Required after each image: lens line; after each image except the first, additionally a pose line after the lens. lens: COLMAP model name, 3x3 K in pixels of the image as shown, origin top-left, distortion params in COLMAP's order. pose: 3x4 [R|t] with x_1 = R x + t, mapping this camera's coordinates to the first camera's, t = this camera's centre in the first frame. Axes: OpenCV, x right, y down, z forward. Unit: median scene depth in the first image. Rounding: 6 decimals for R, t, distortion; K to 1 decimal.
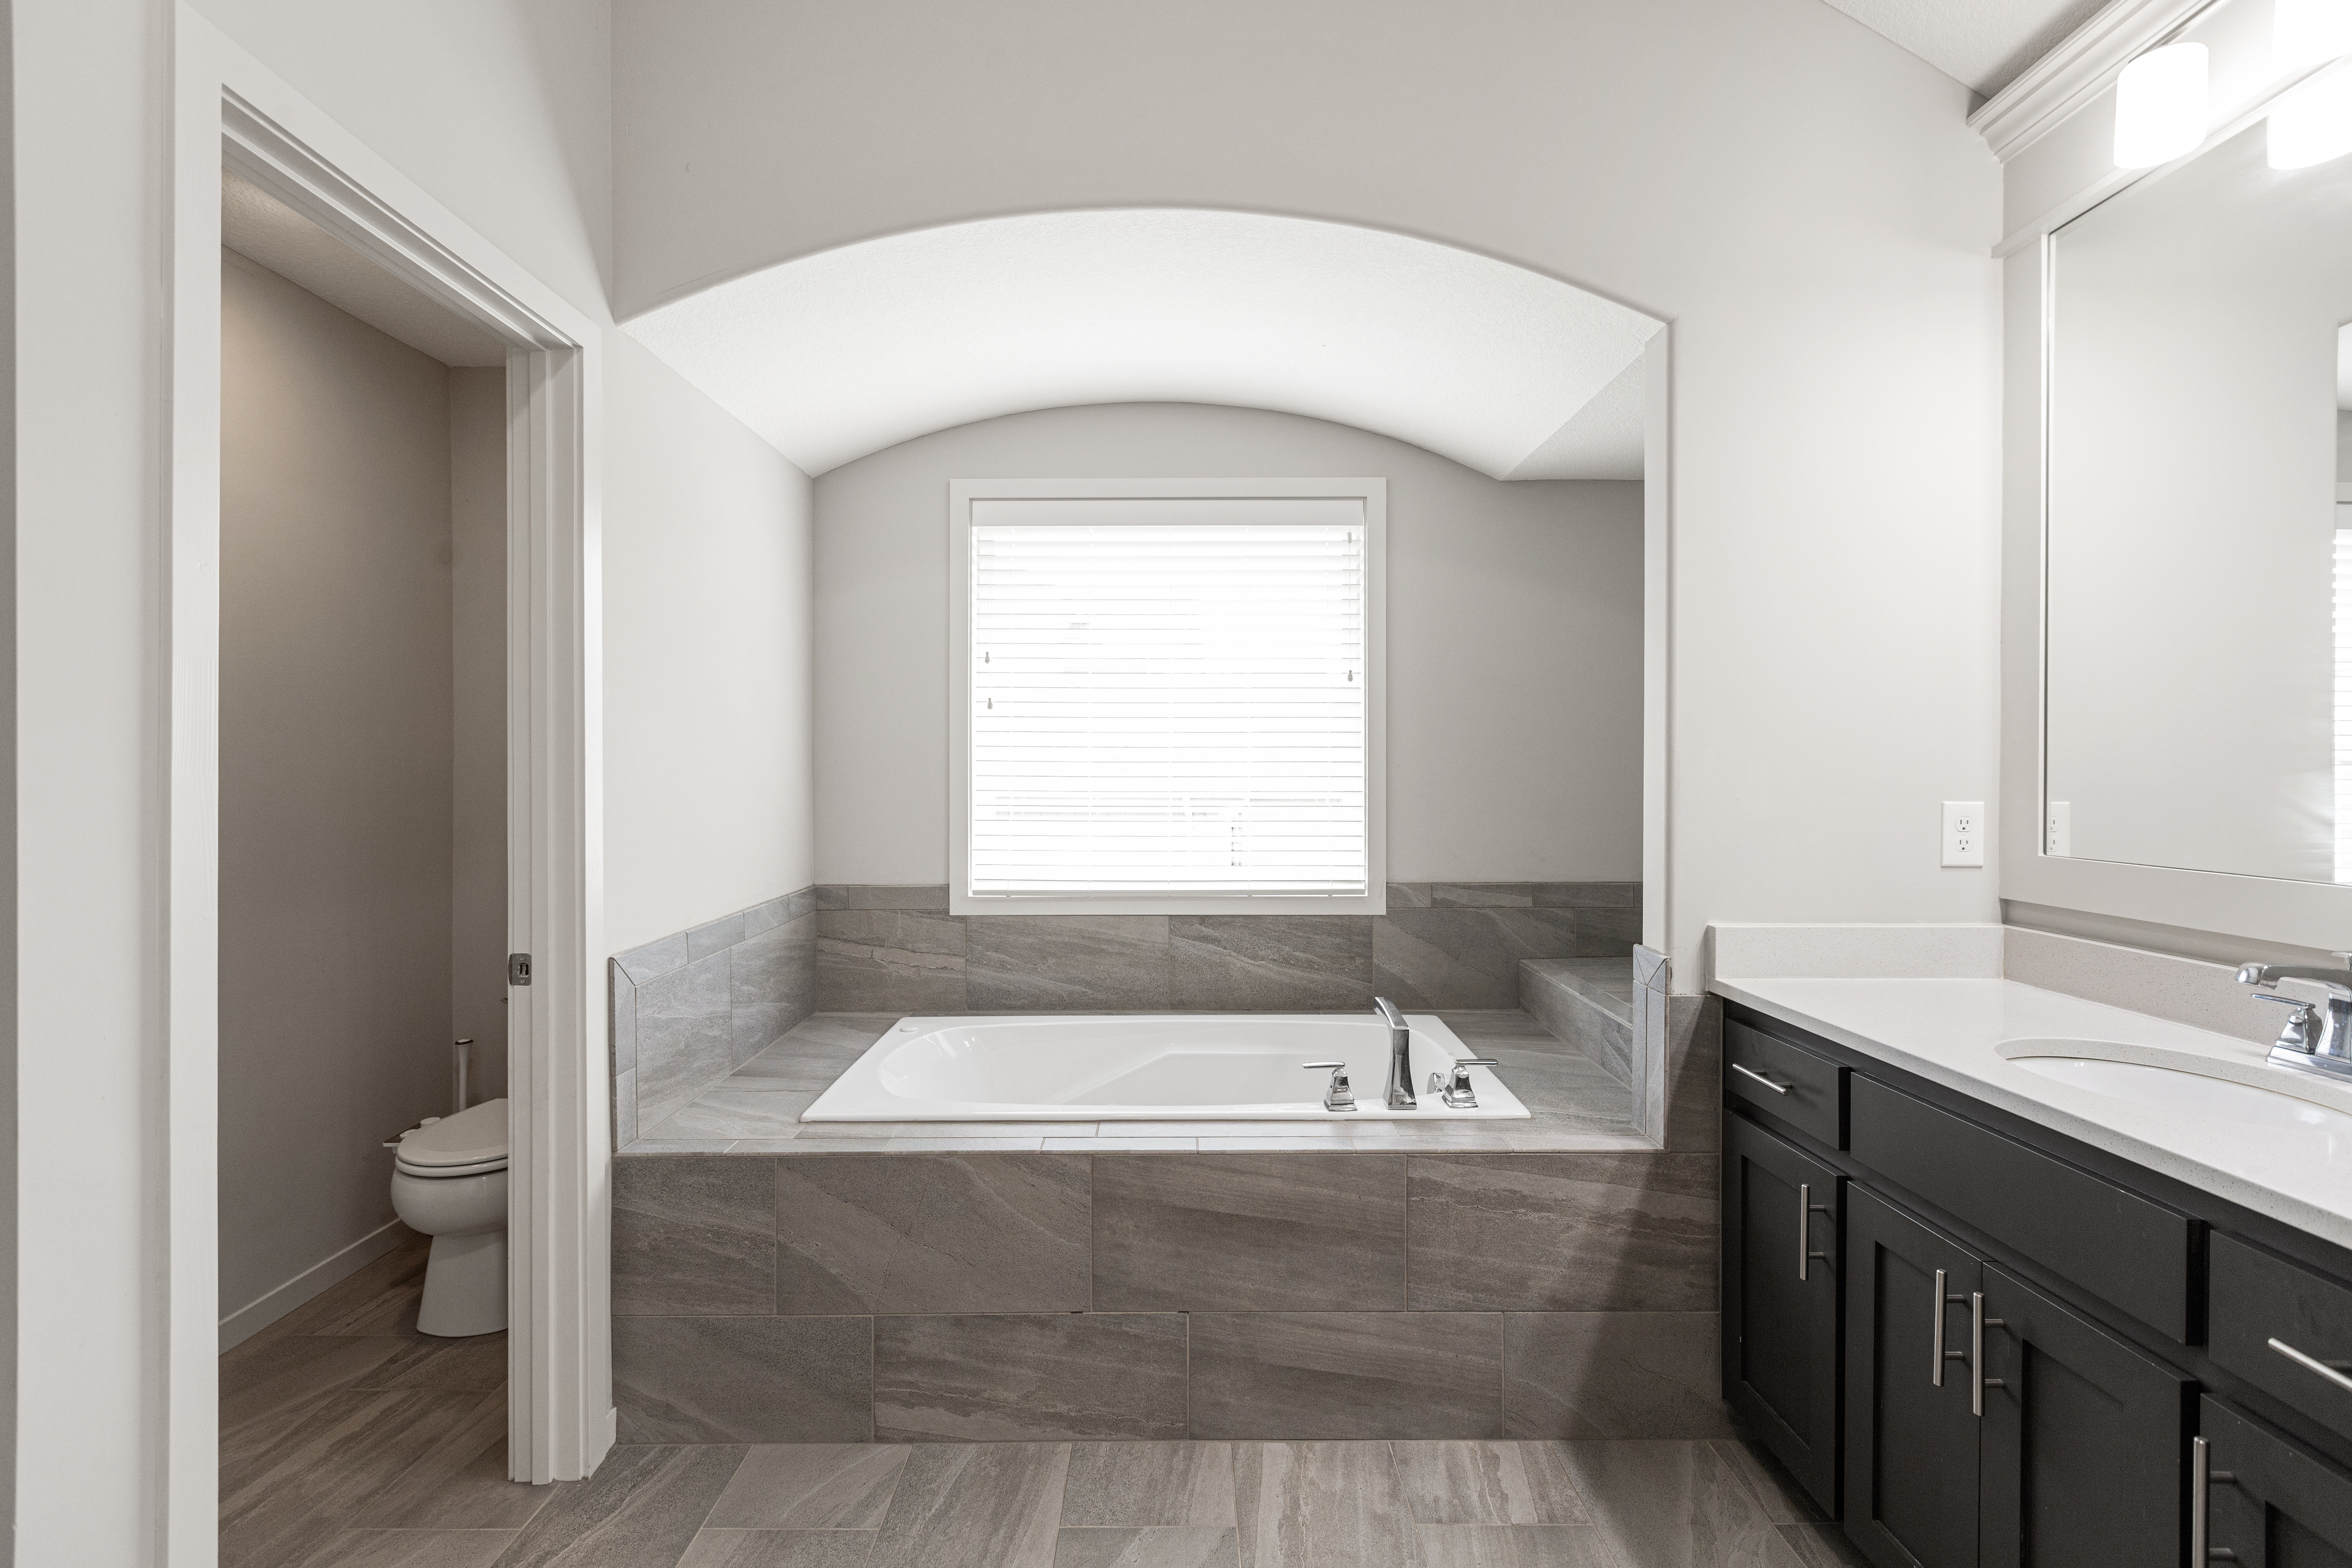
lens RADIAL K [[1052.3, 0, 1179.0], [0, 1052.3, 772.3], [0, 0, 1]] dist [0.004709, -0.000811]
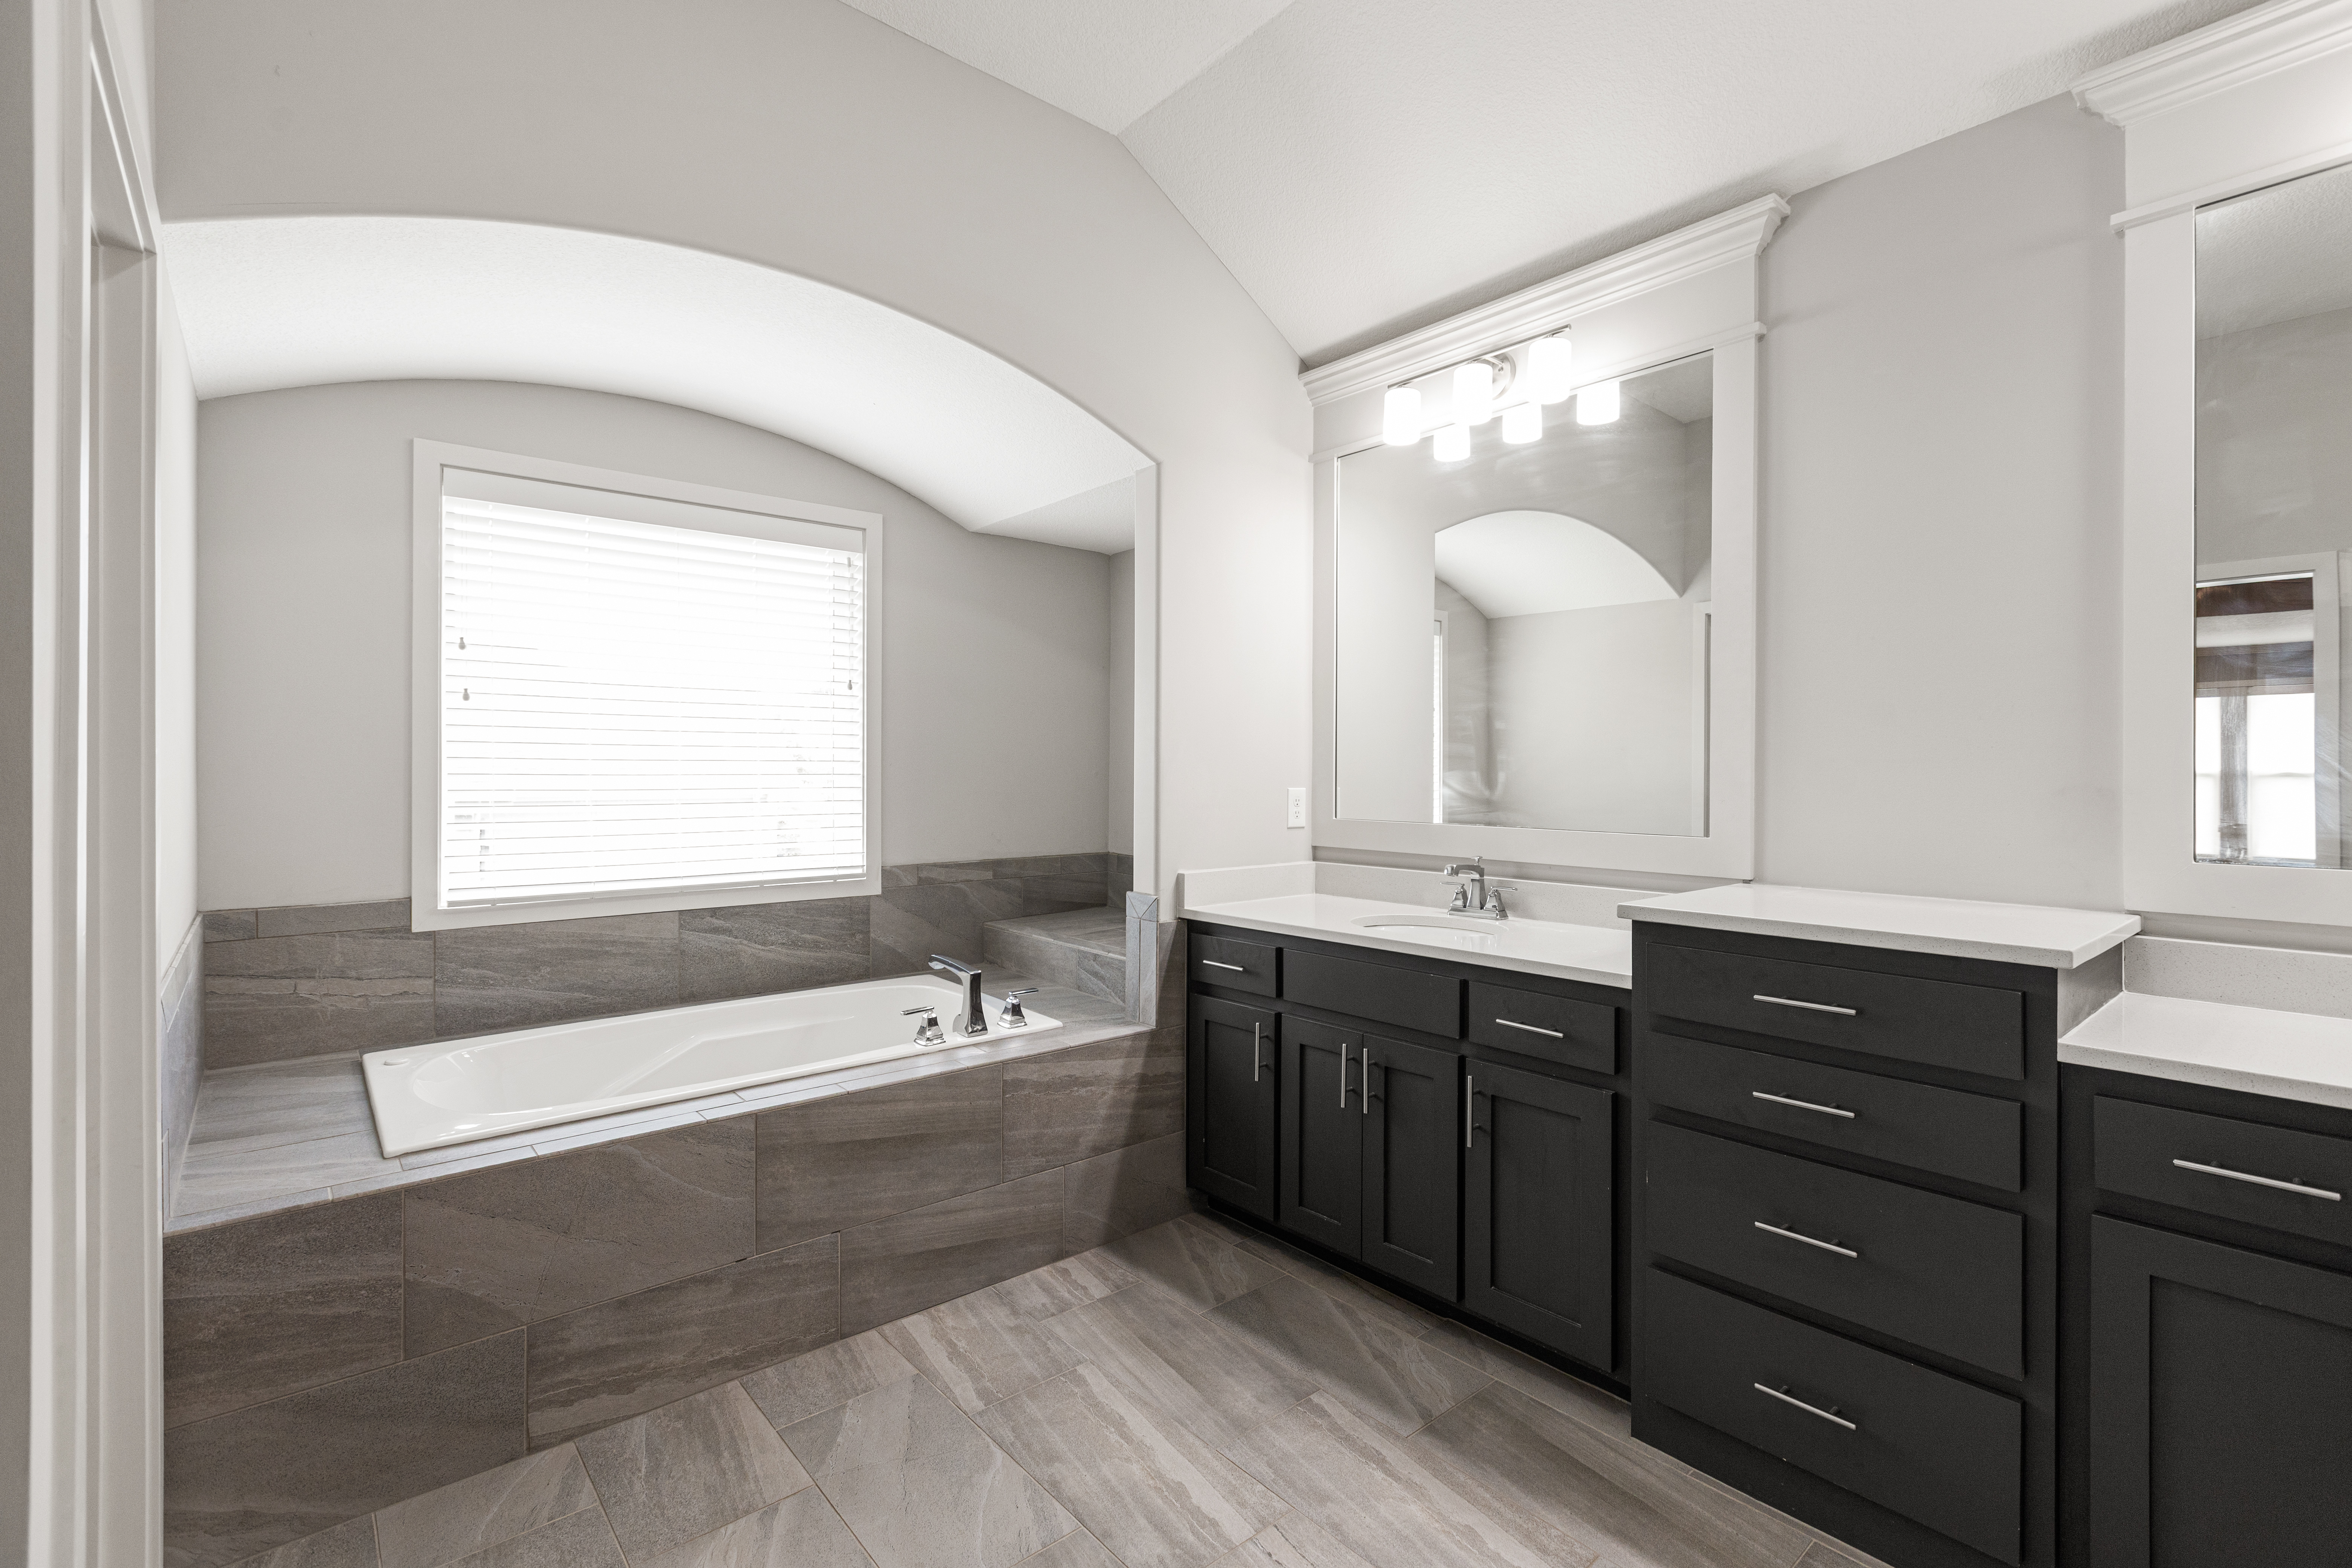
lens RADIAL K [[1052.3, 0, 1179.0], [0, 1052.3, 772.3], [0, 0, 1]] dist [0.004709, -0.000811]
pose [[0.763705, -0.000613, 0.645565, -0.458852], [0.000189, 1.000000, 0.000726, 0.001759], [-0.645565, -0.000433, 0.763705, -0.137173]]
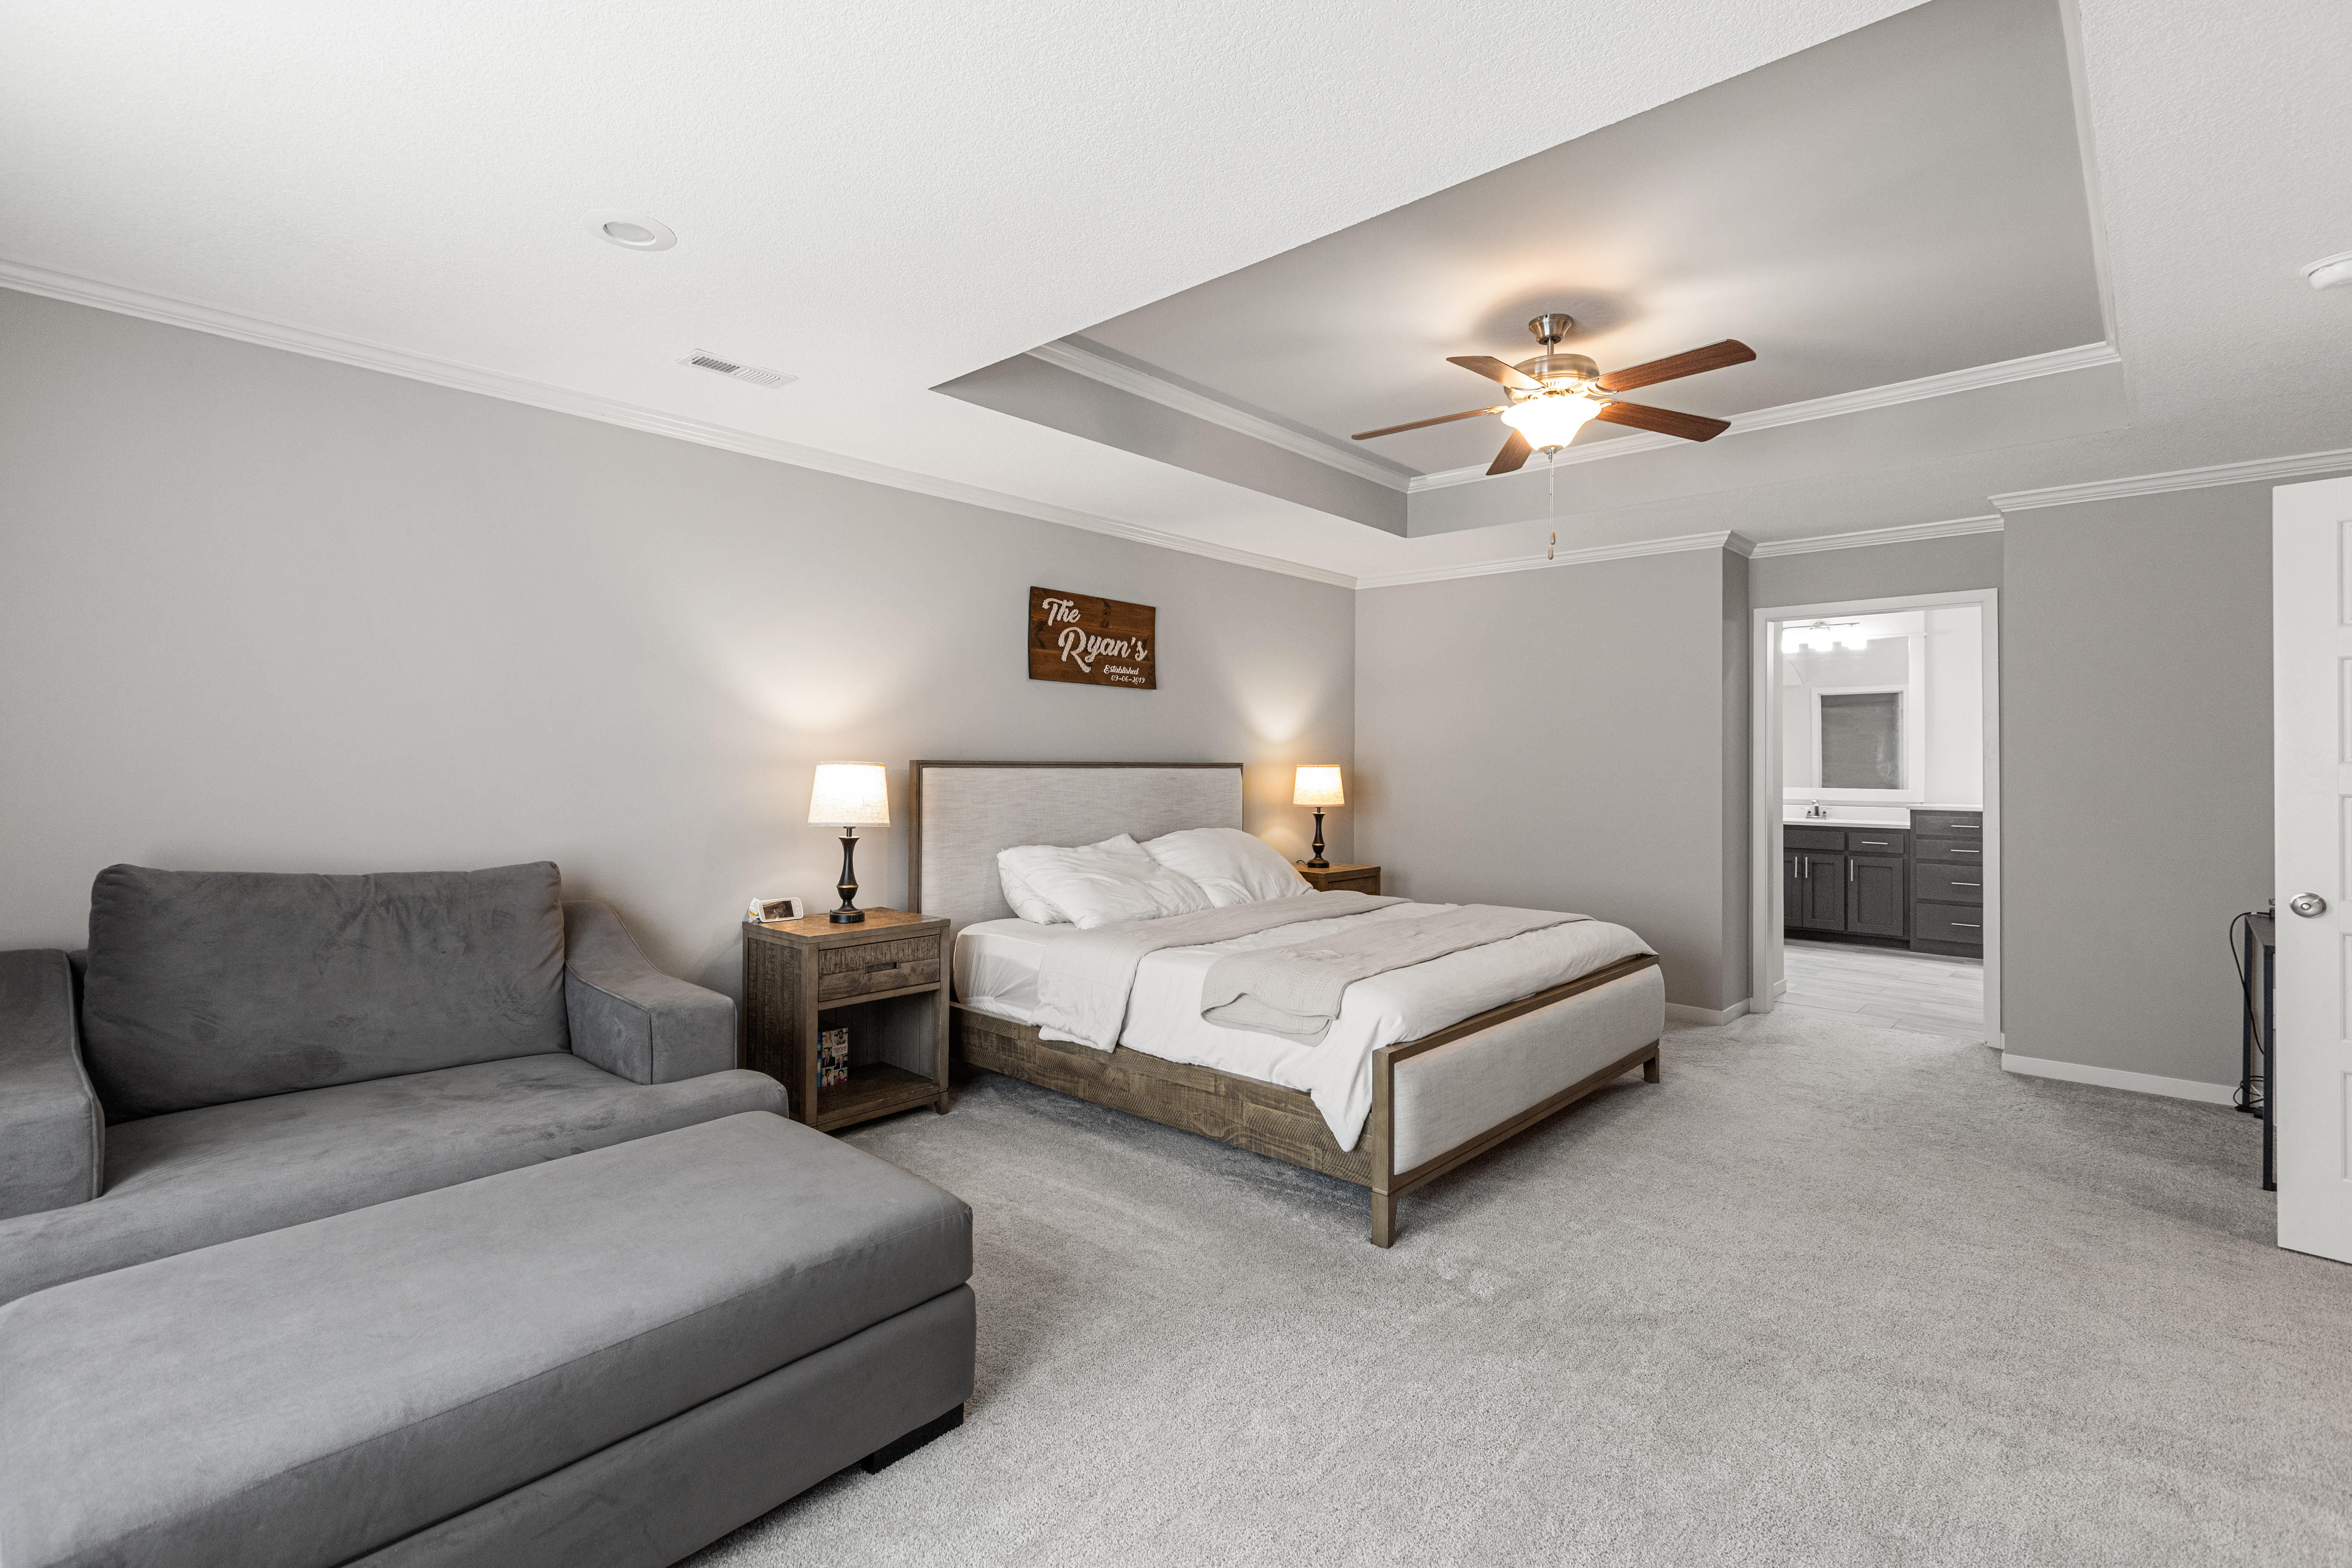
lens RADIAL K [[1084.9, 0, 1167.5], [0, 1084.9, 752.4], [0, 0, 1]] dist [-0.000678, 0.000105]
pose [[0.680015, 0.010411, 0.733125, -4.022771], [-0.002599, 0.999927, -0.011789, -0.006250], [-0.733194, 0.006111, 0.679992, -0.330744]]
